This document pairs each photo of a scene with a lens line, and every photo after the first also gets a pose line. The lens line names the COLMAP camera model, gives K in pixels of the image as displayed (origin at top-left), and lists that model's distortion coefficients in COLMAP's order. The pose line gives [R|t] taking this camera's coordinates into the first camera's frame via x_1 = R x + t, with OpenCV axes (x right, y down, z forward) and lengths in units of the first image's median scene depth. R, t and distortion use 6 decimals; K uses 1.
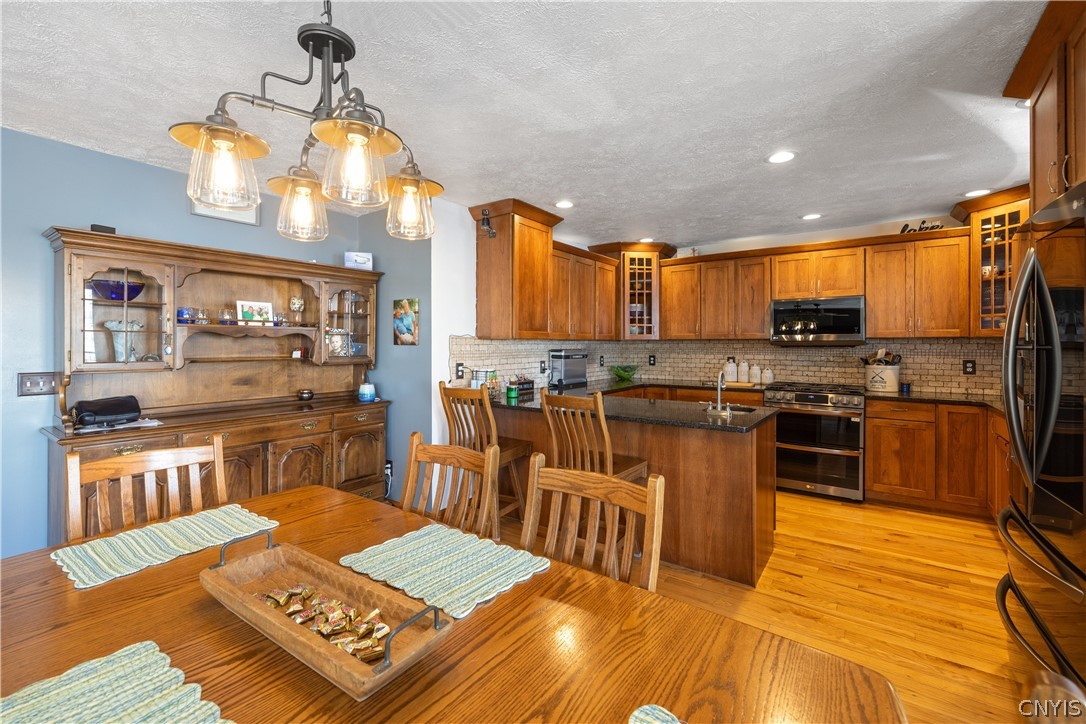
lens RADIAL K [[453.7, 0, 534.8], [0, 453.7, 344.6], [0, 0, 1]] dist [-0.001105, -0.000050]
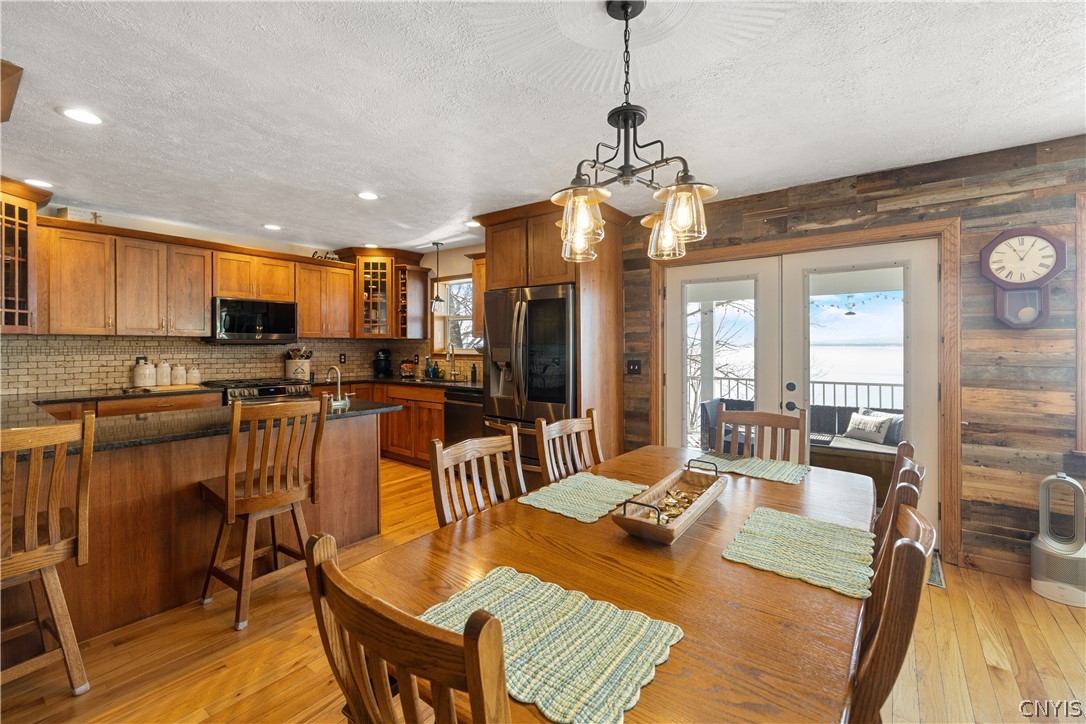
lens RADIAL K [[453.7, 0, 534.8], [0, 453.7, 344.6], [0, 0, 1]] dist [-0.001105, -0.000050]
pose [[0.040757, -0.001776, 0.999168, -0.442401], [-0.004826, 0.999986, 0.001974, -0.000767], [-0.999157, -0.004902, 0.040748, 0.294959]]
